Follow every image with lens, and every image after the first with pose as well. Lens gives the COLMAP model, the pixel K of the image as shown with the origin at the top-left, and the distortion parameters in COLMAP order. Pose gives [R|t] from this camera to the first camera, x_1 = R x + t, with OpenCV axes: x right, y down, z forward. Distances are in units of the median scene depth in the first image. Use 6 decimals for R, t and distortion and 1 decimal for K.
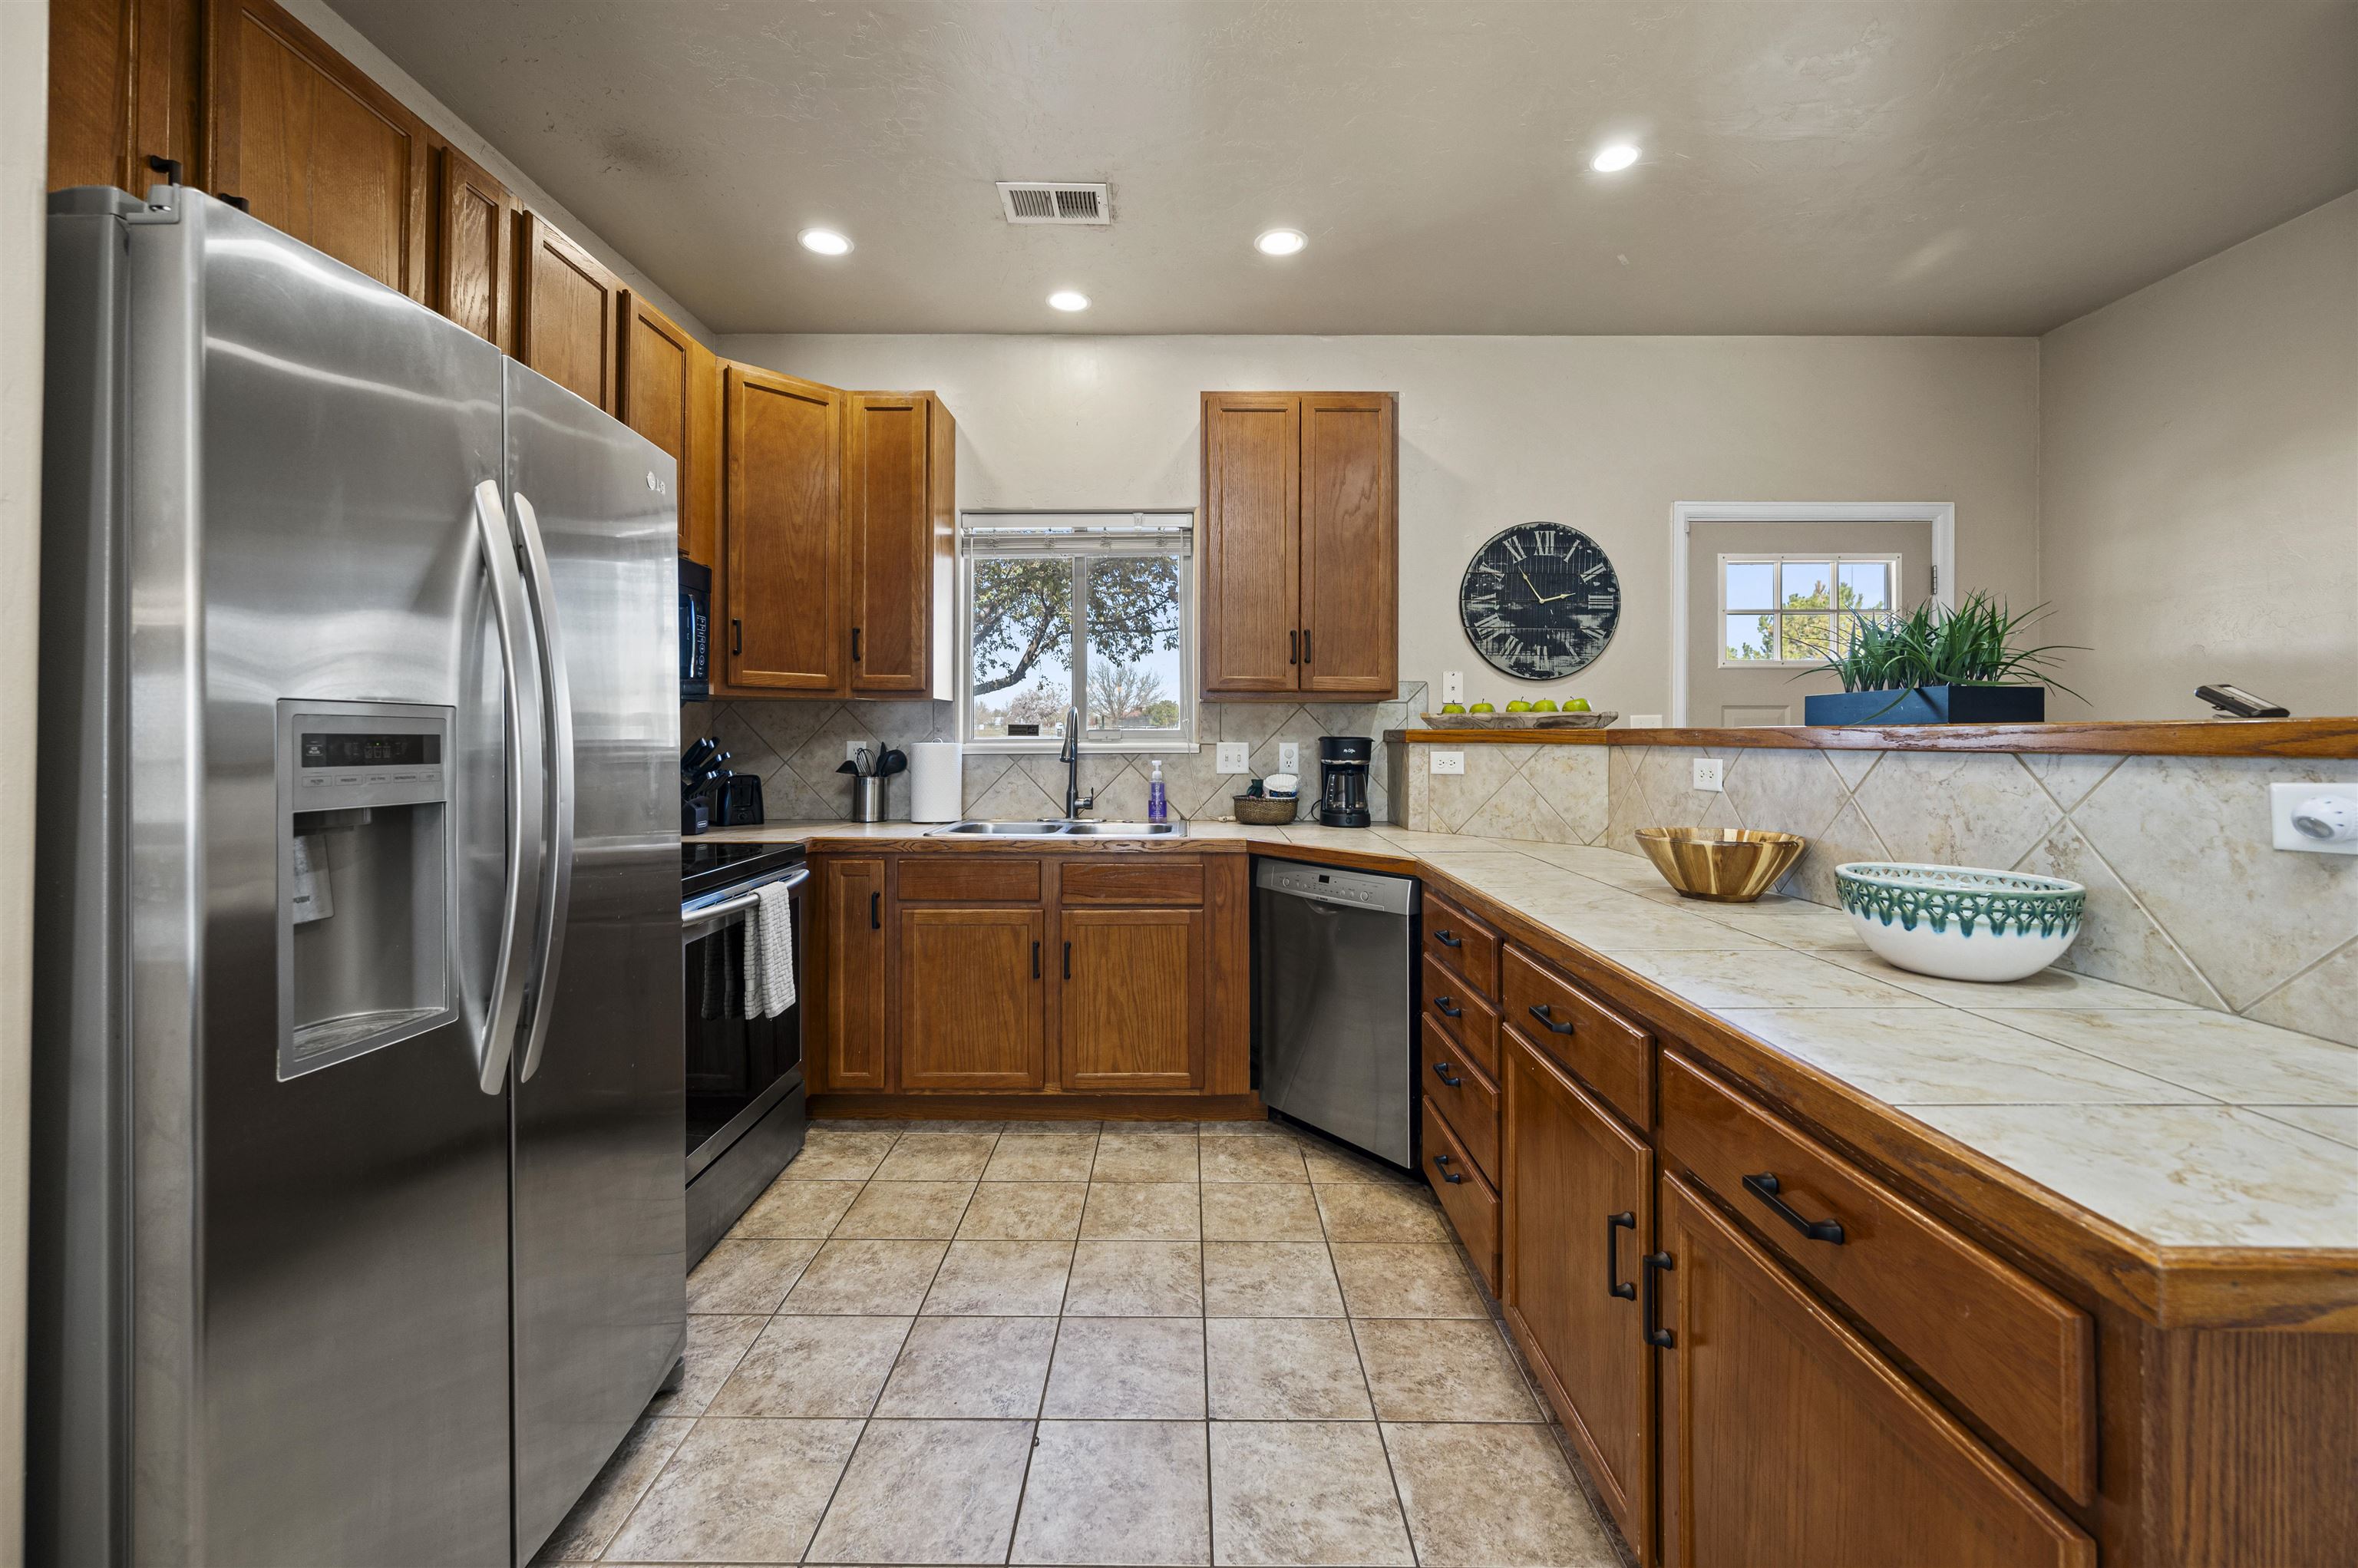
lens RADIAL K [[961.9, 0, 1177.6], [0, 961.9, 727.2], [0, 0, 1]] dist [0.000595, 0.000022]
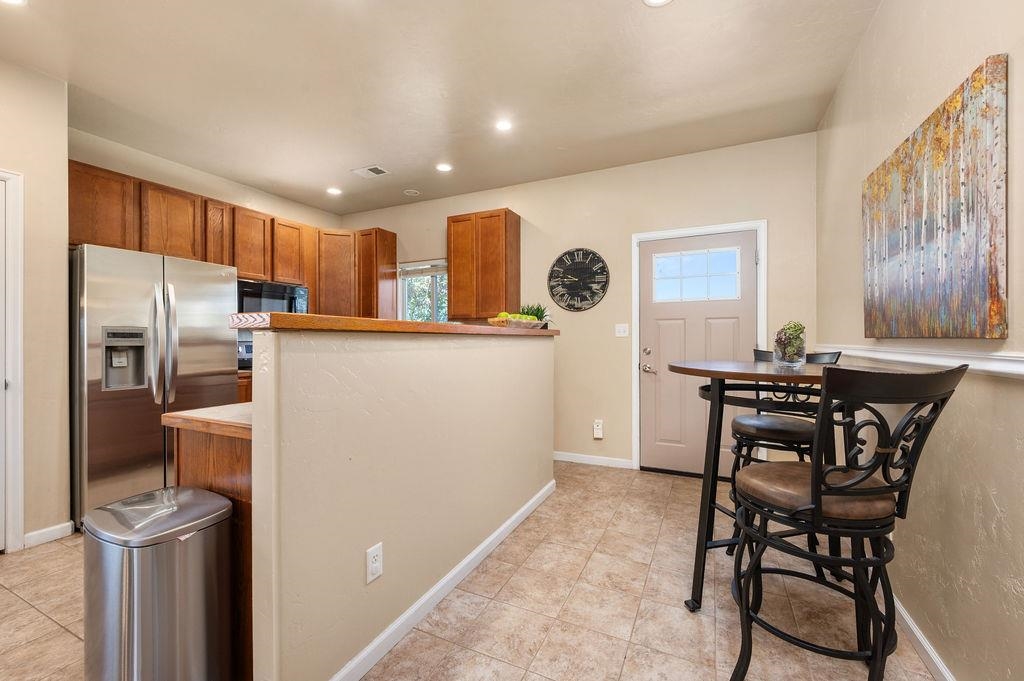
lens RADIAL K [[419.2, 0, 510.9], [0, 419.2, 337.1], [0, 0, 1]] dist [-0.001524, -0.000225]
pose [[0.902992, -0.007256, -0.429596, 0.758061], [0.009297, 0.999953, 0.002652, 0.016464], [0.429556, -0.006388, 0.903017, -0.074729]]
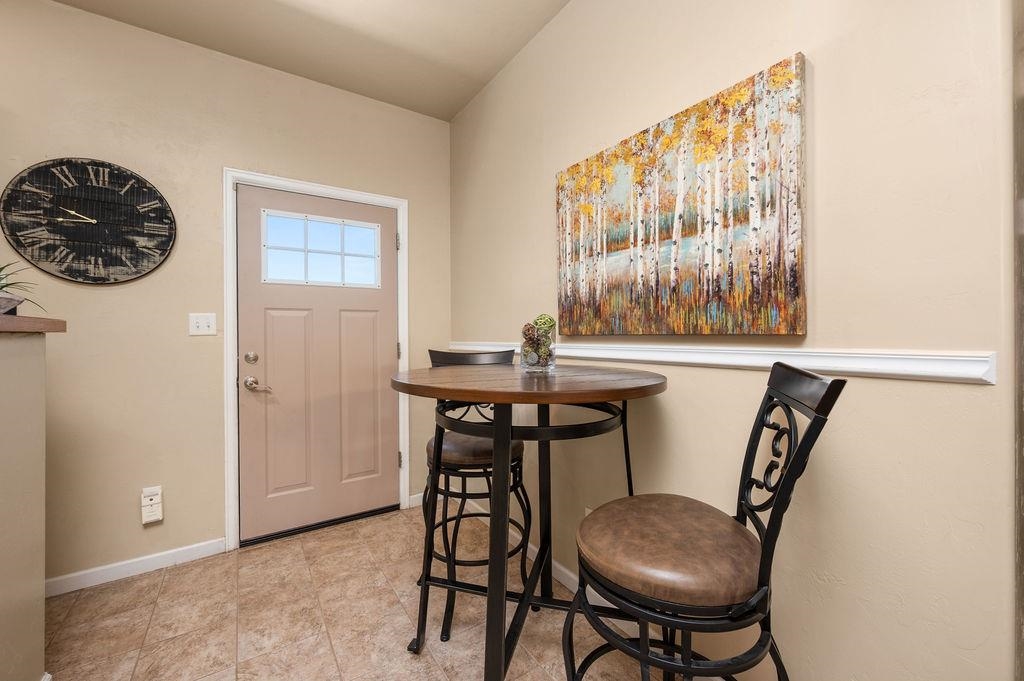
lens RADIAL K [[411.9, 0, 515.8], [0, 411.9, 334.1], [0, 0, 1]] dist [-0.001430, 0.000057]
pose [[0.827011, -0.009523, 0.562105, 0.581803], [0.005640, 0.999947, 0.008643, 0.017238], [-0.562157, -0.003977, 0.827021, 0.260060]]
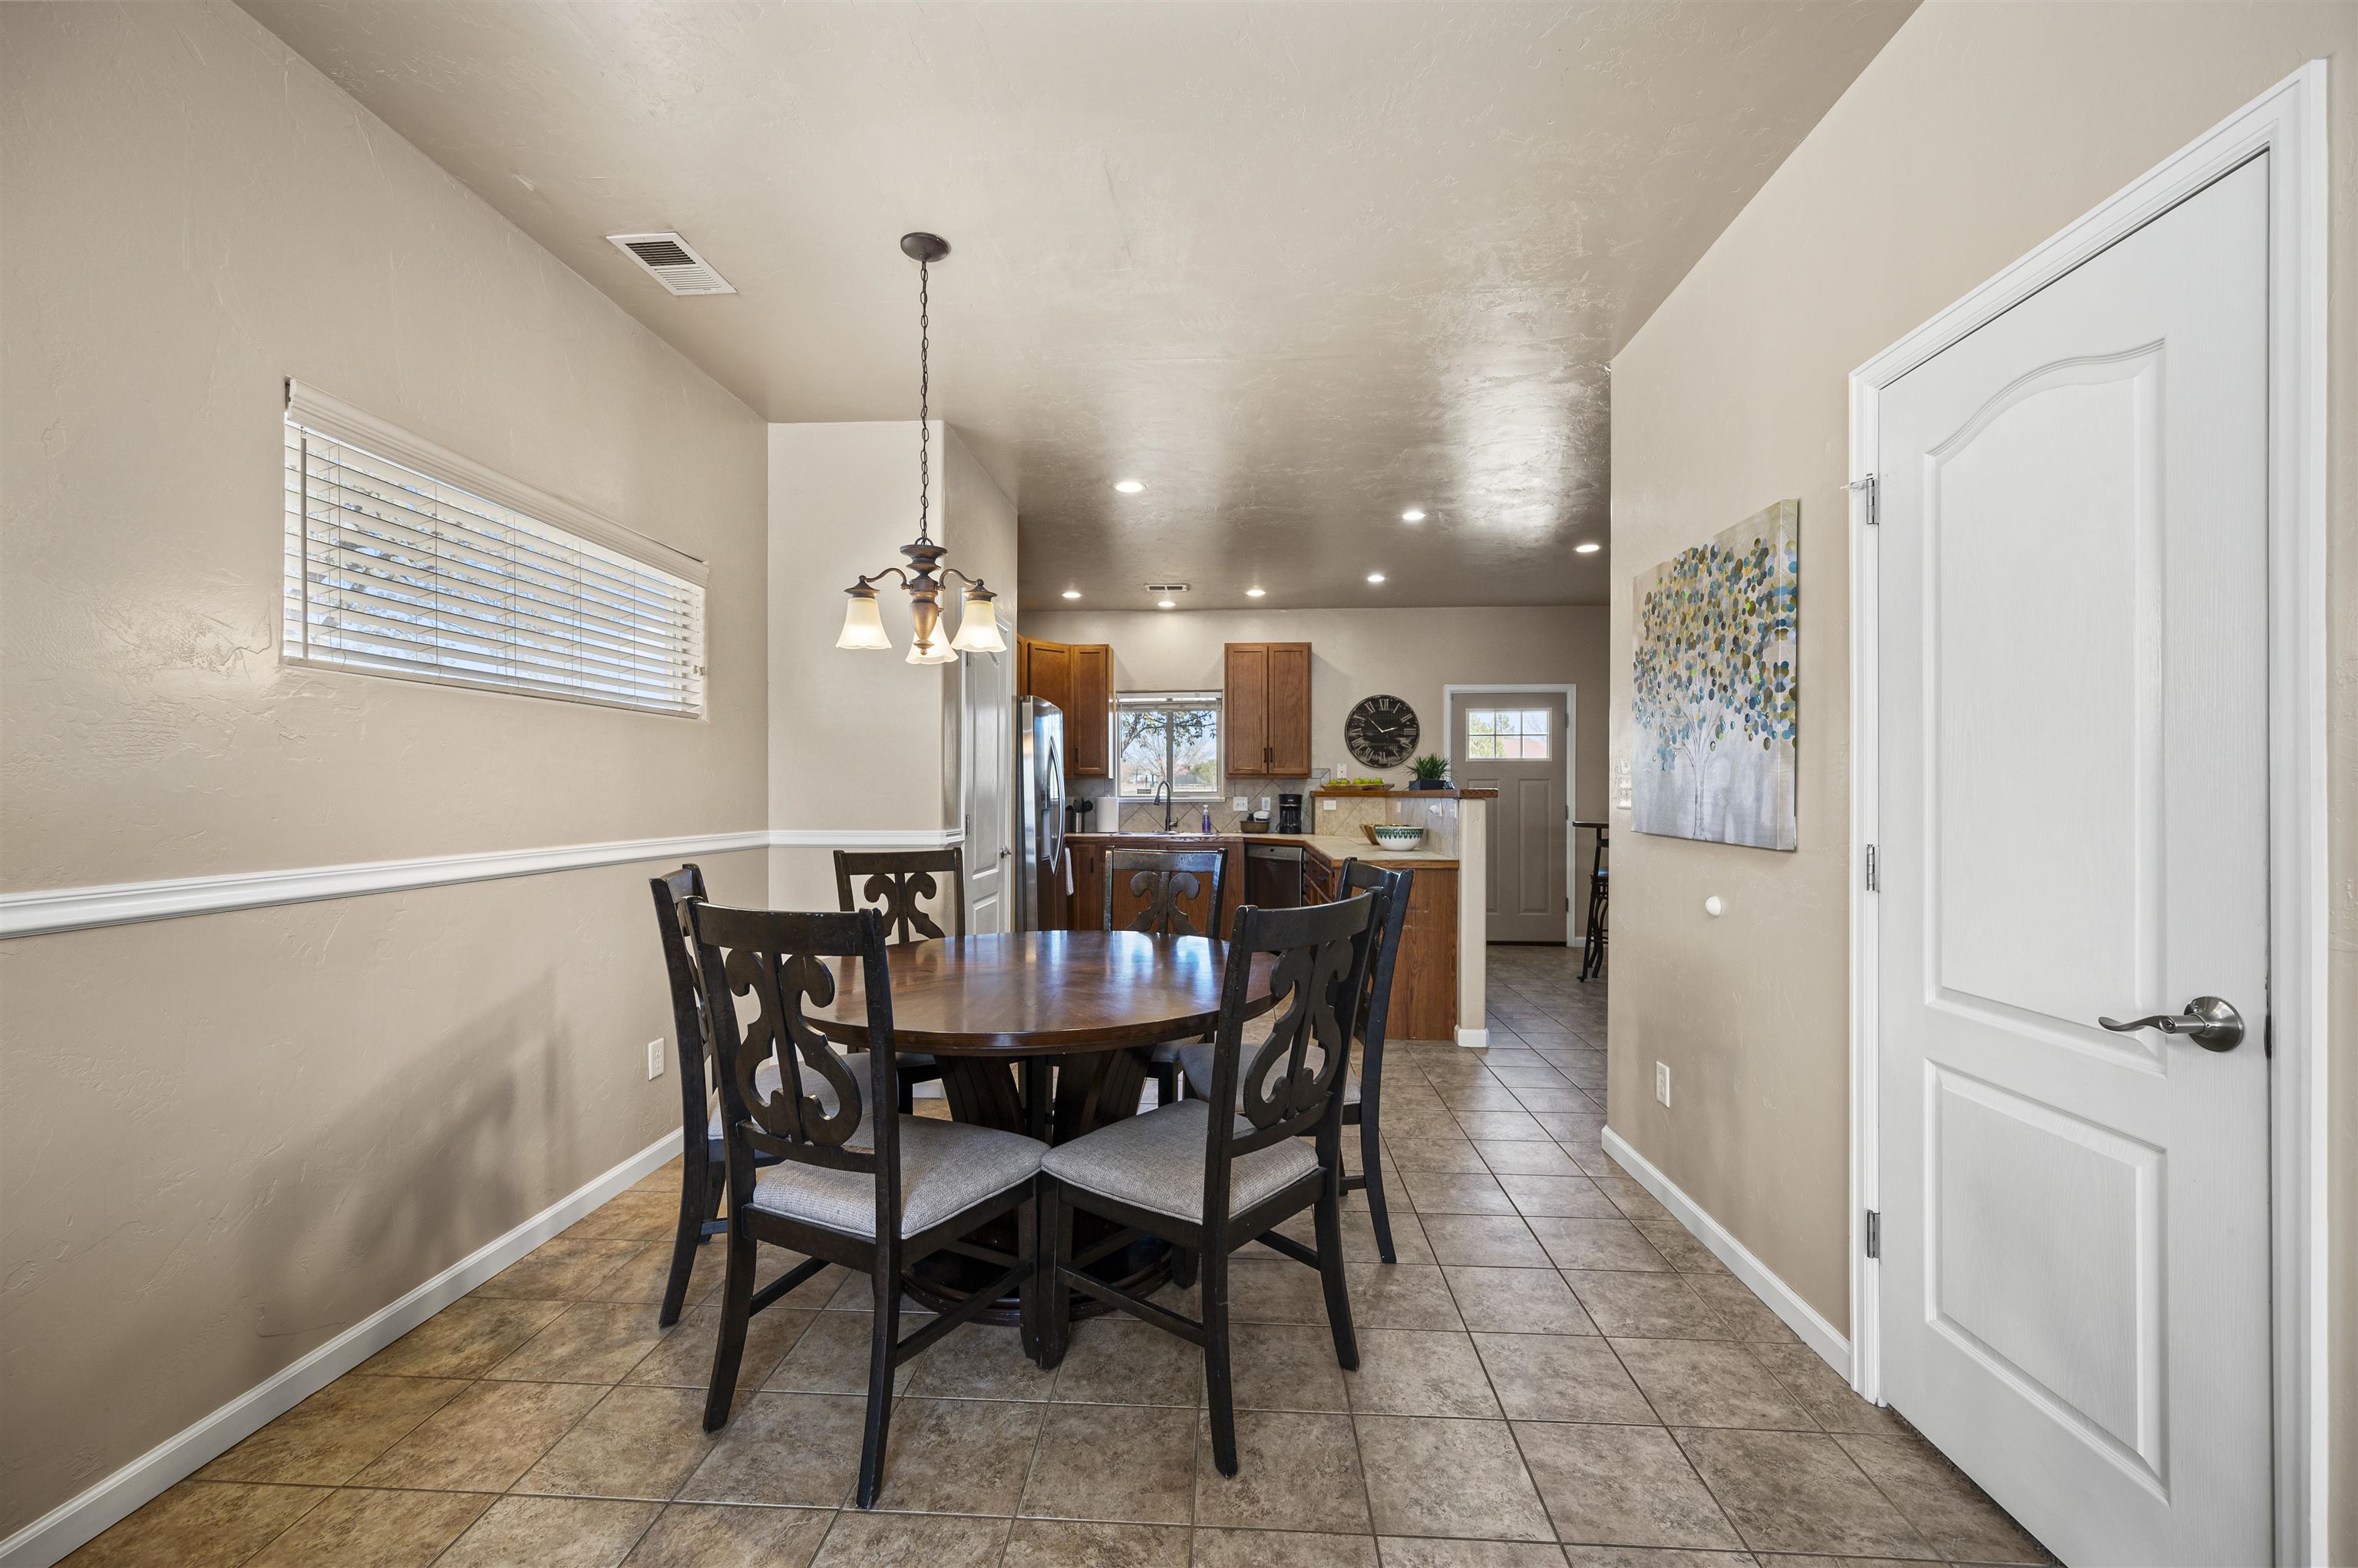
lens RADIAL K [[940.7, 0, 1179.0], [0, 940.7, 784.0], [0, 0, 1]] dist [-0.000025, 0.000079]
pose [[0.998766, -0.004505, -0.049468, 0.025891], [0.004420, 0.999989, -0.001826, -0.011241], [0.049476, 0.001605, 0.998774, -1.255447]]
